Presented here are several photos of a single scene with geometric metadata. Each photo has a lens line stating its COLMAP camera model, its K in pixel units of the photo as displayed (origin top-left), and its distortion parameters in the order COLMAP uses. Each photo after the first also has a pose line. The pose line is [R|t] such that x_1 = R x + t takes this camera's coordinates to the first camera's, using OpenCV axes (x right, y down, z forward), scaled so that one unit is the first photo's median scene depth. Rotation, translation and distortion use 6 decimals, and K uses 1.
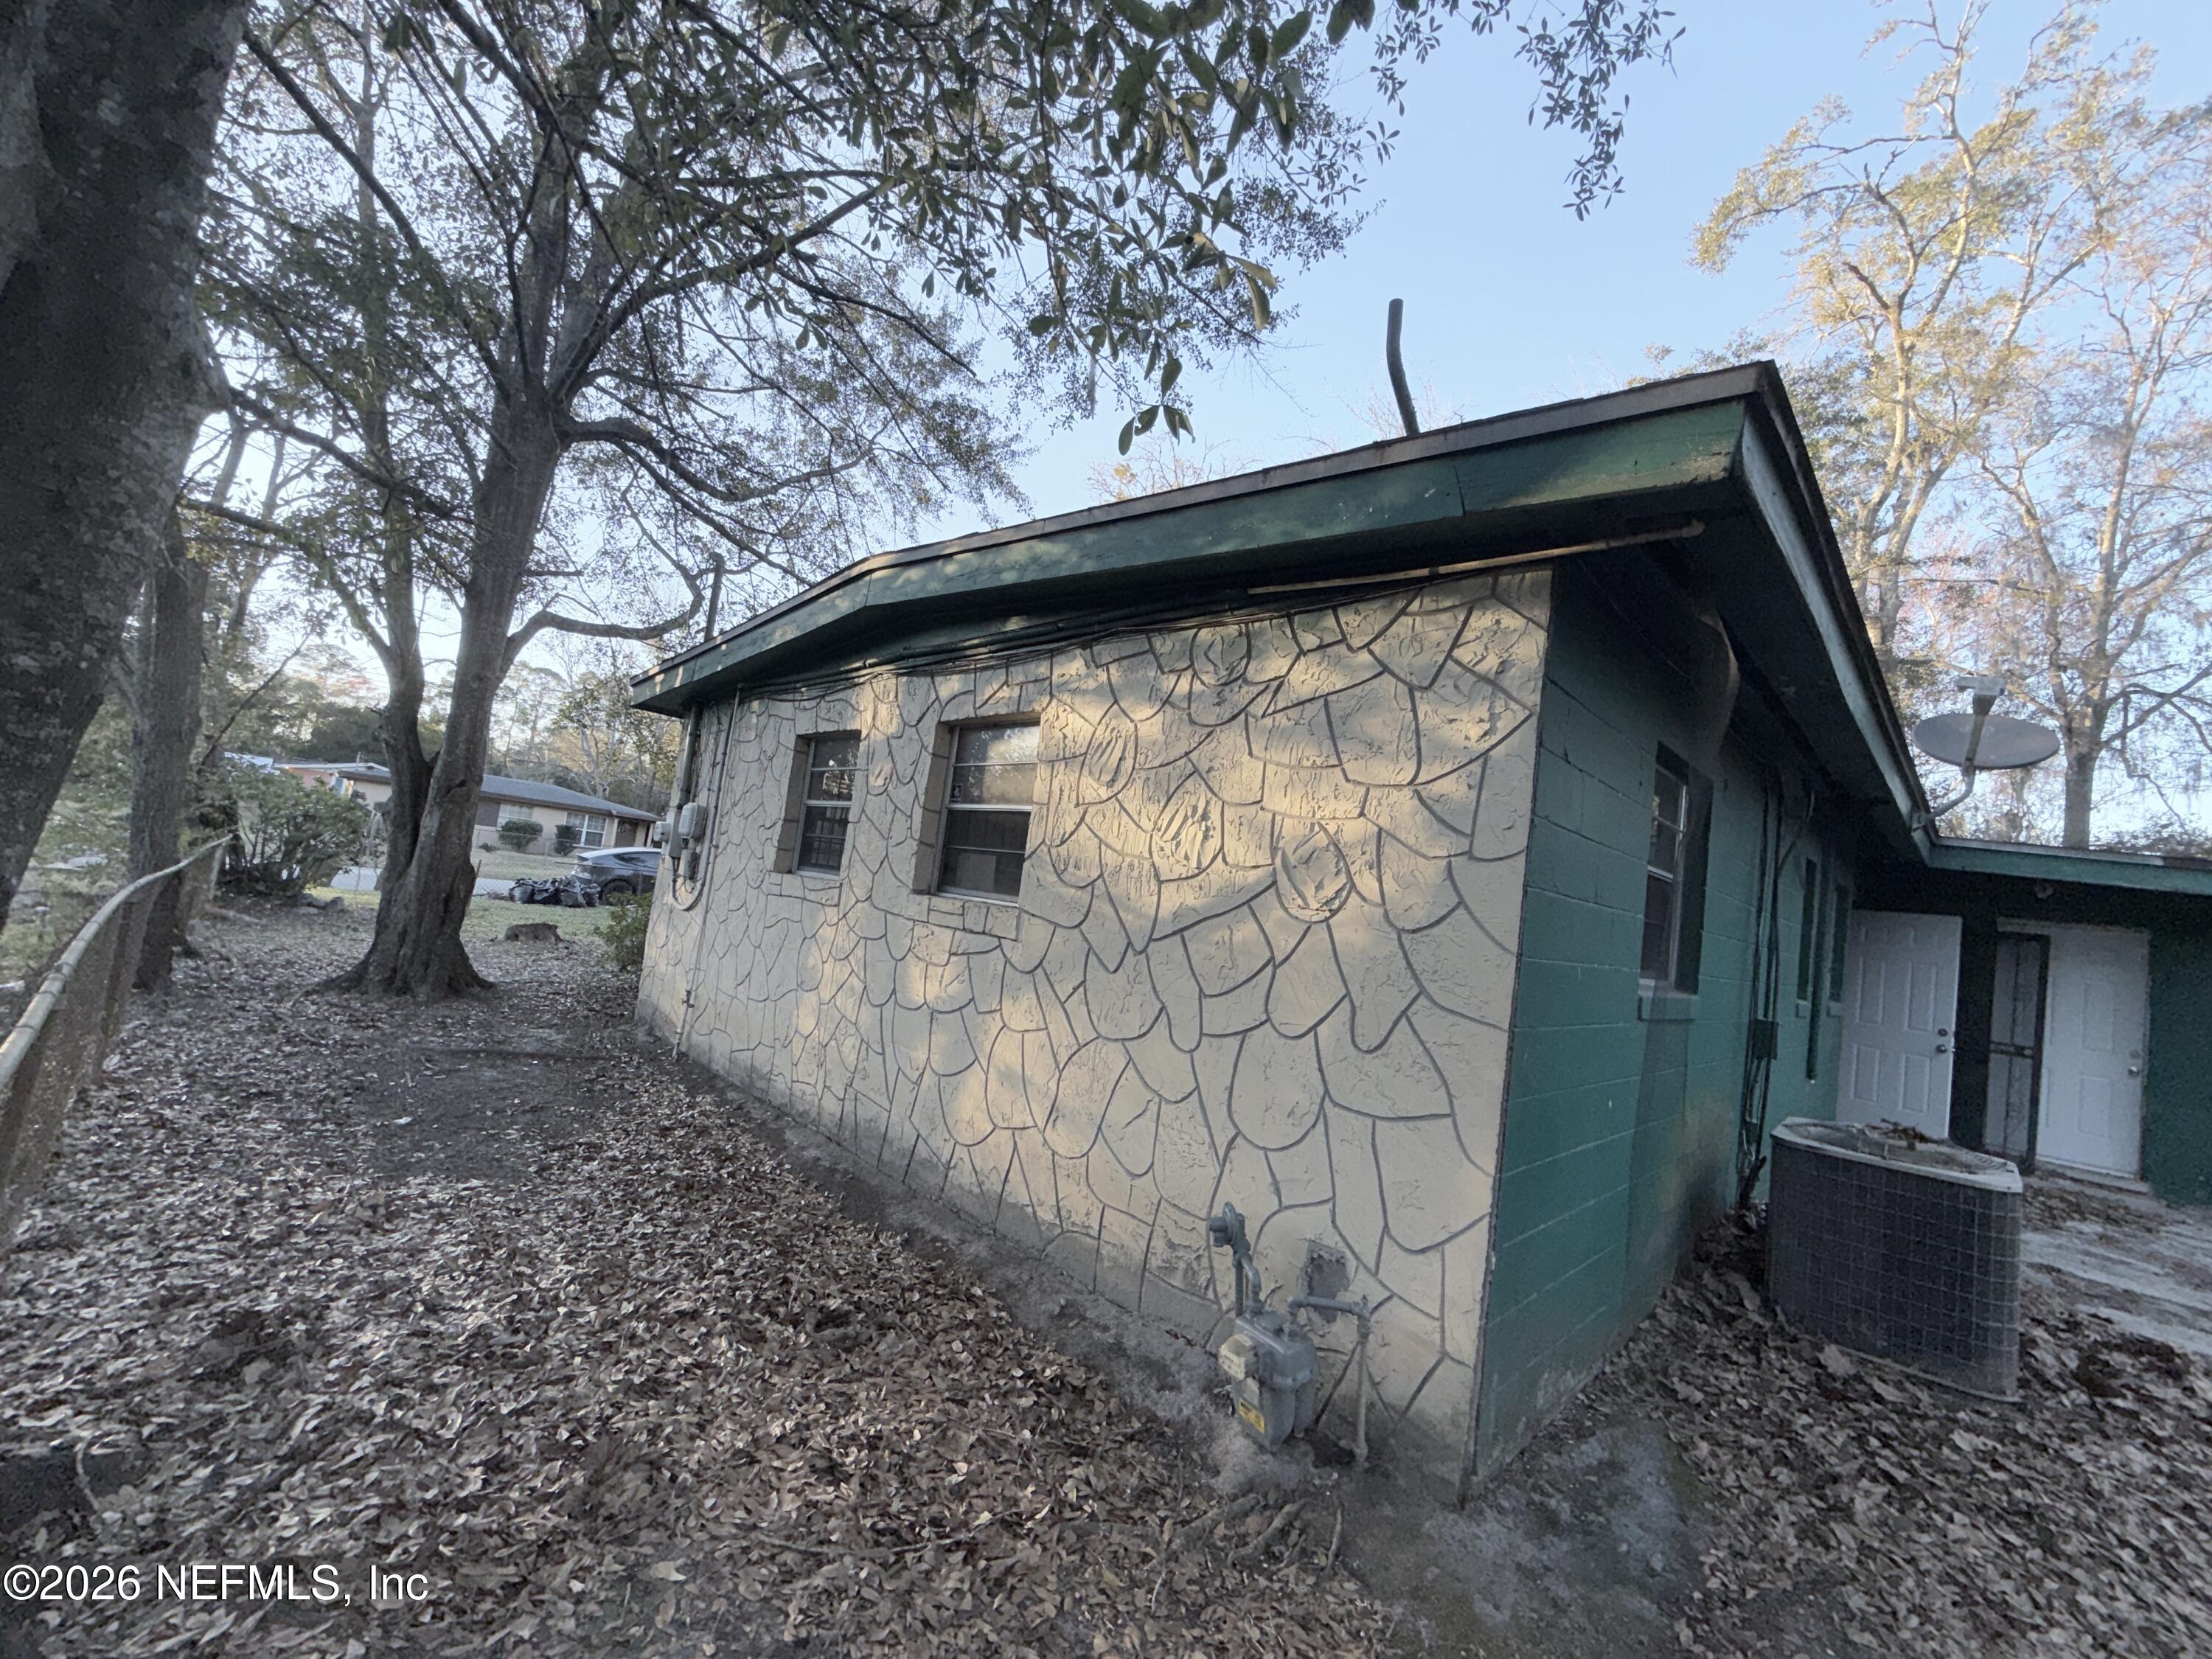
lens RADIAL K [[881.7, 0, 1098.3], [0, 881.7, 827.6], [0, 0, 1]] dist [-0.001512, 0.000799]
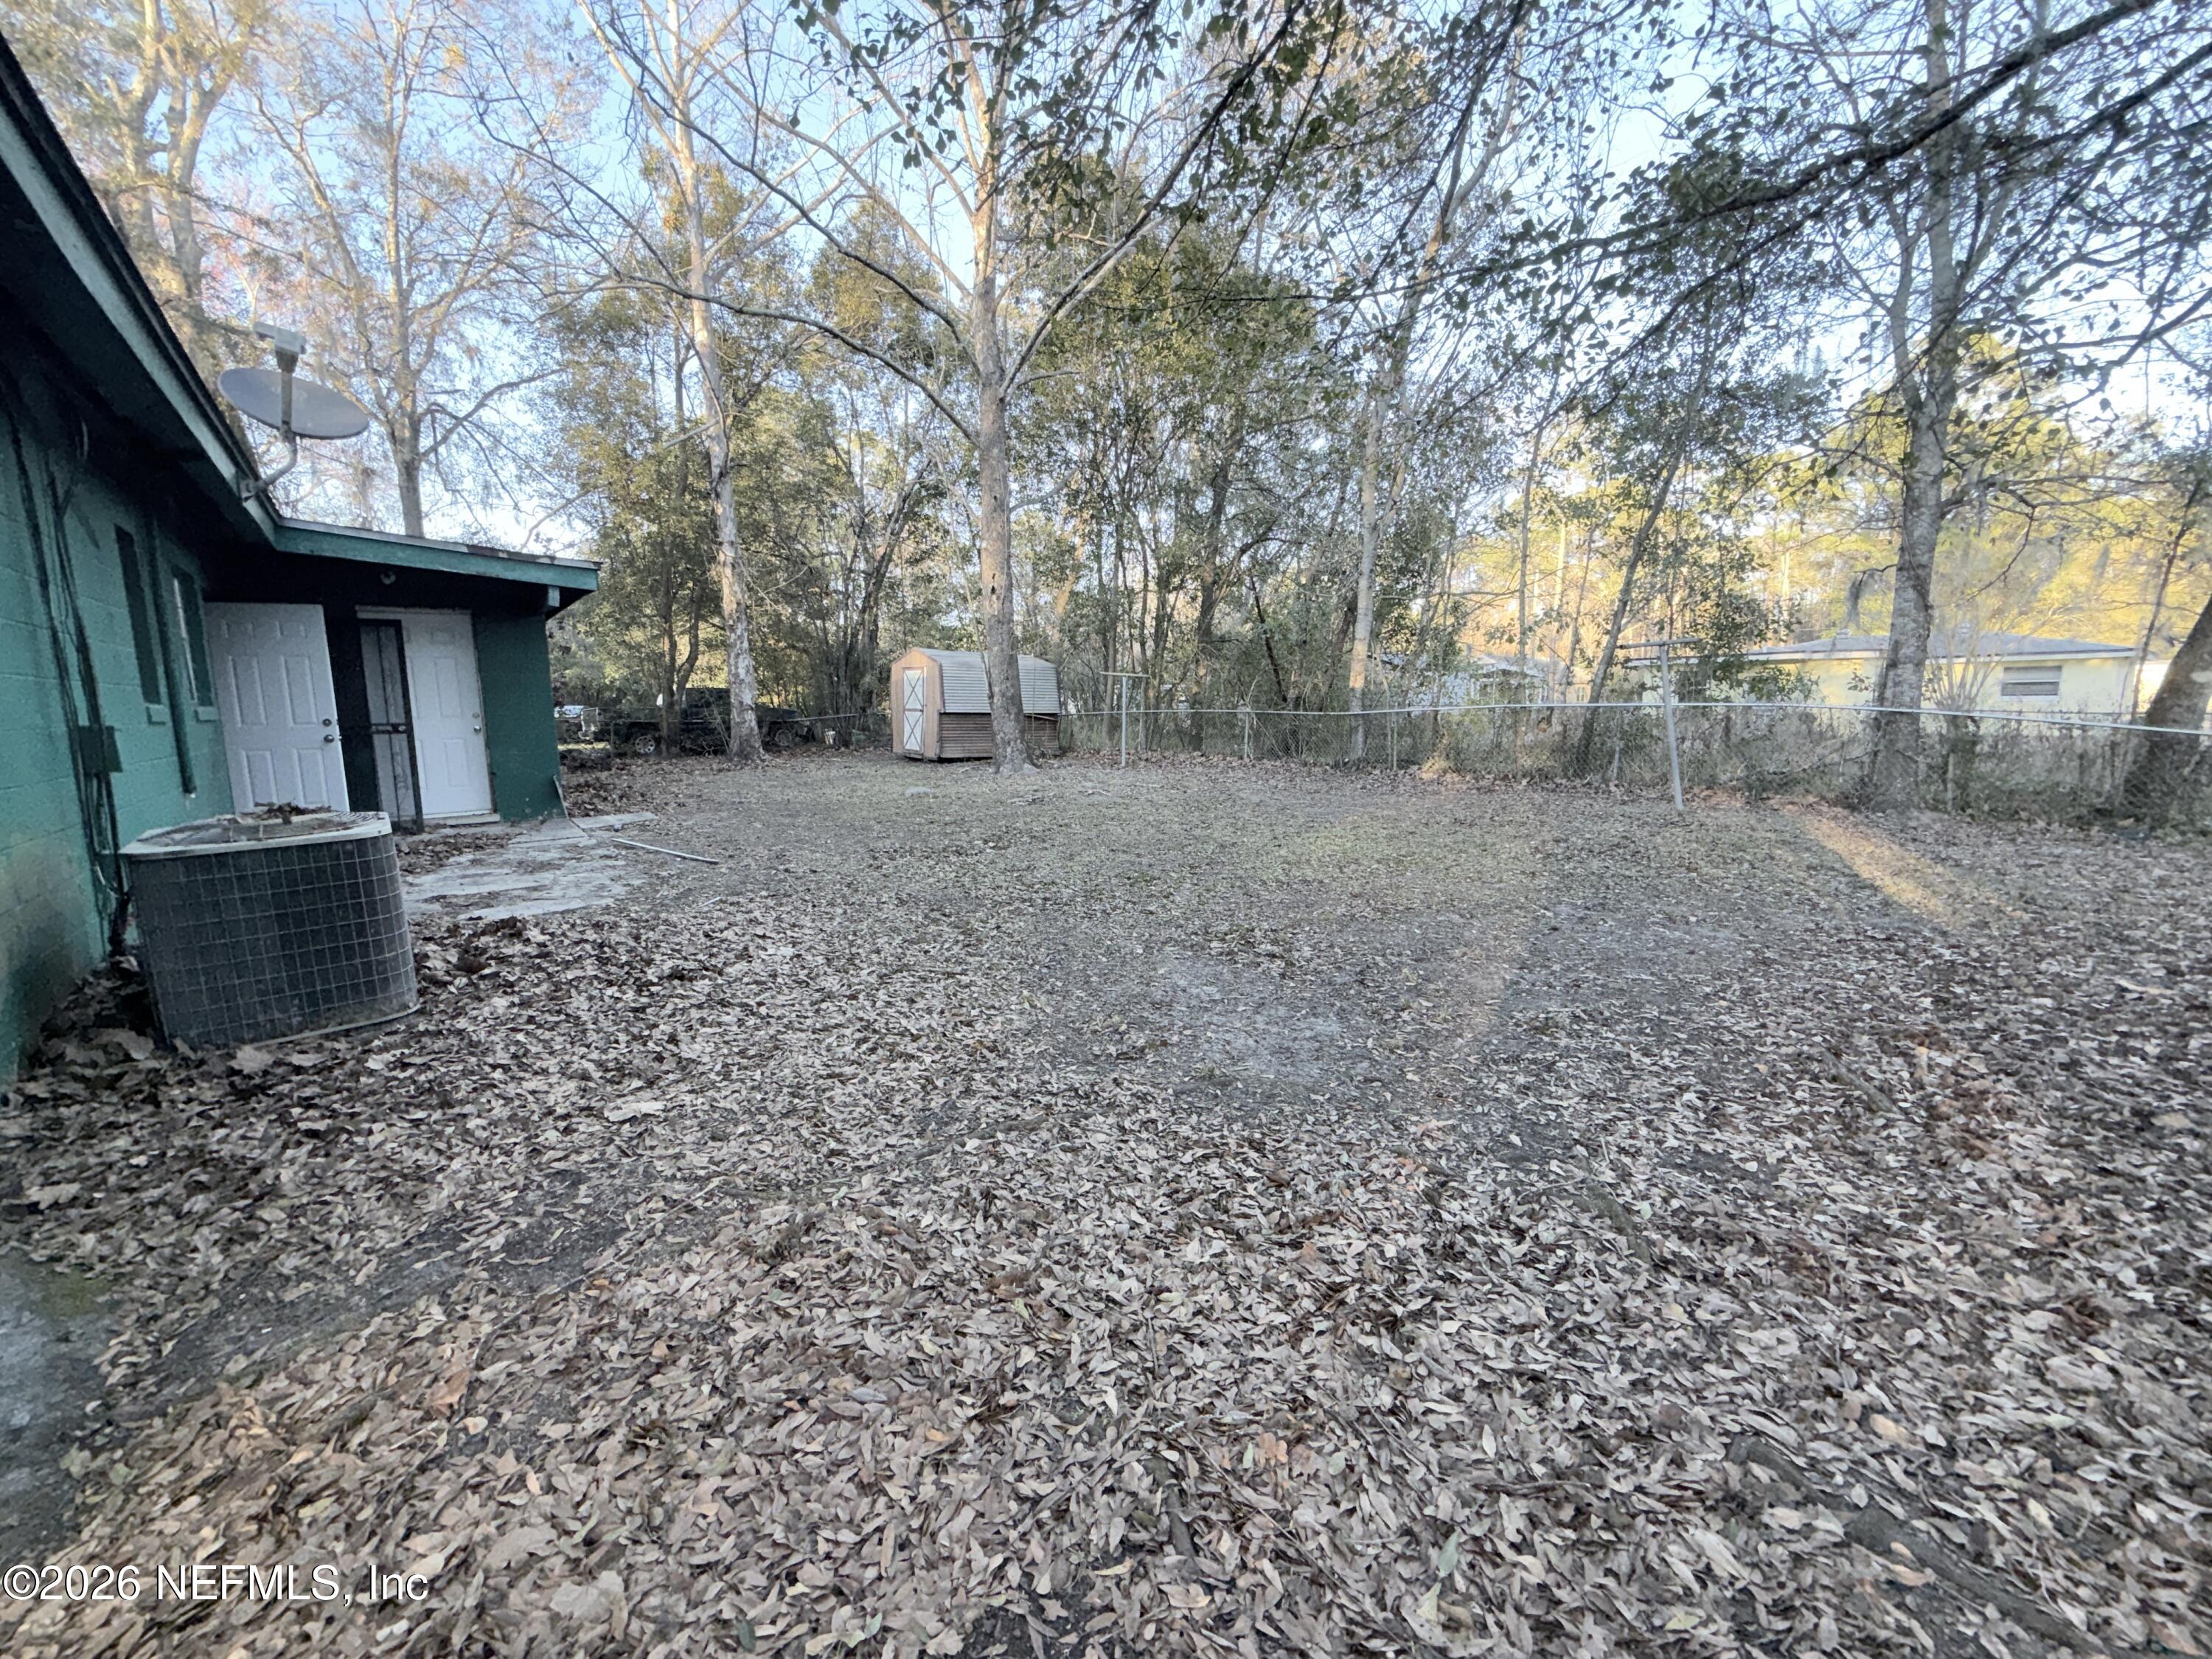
lens RADIAL K [[881.7, 0, 1100.7], [0, 881.7, 827.6], [0, 0, 1]] dist [-0.001512, 0.000799]
pose [[0.099416, -0.269182, 0.957944, 0.089497], [-0.047683, 0.960319, 0.274798, 0.063459], [-0.993903, -0.072997, 0.082636, 0.037862]]
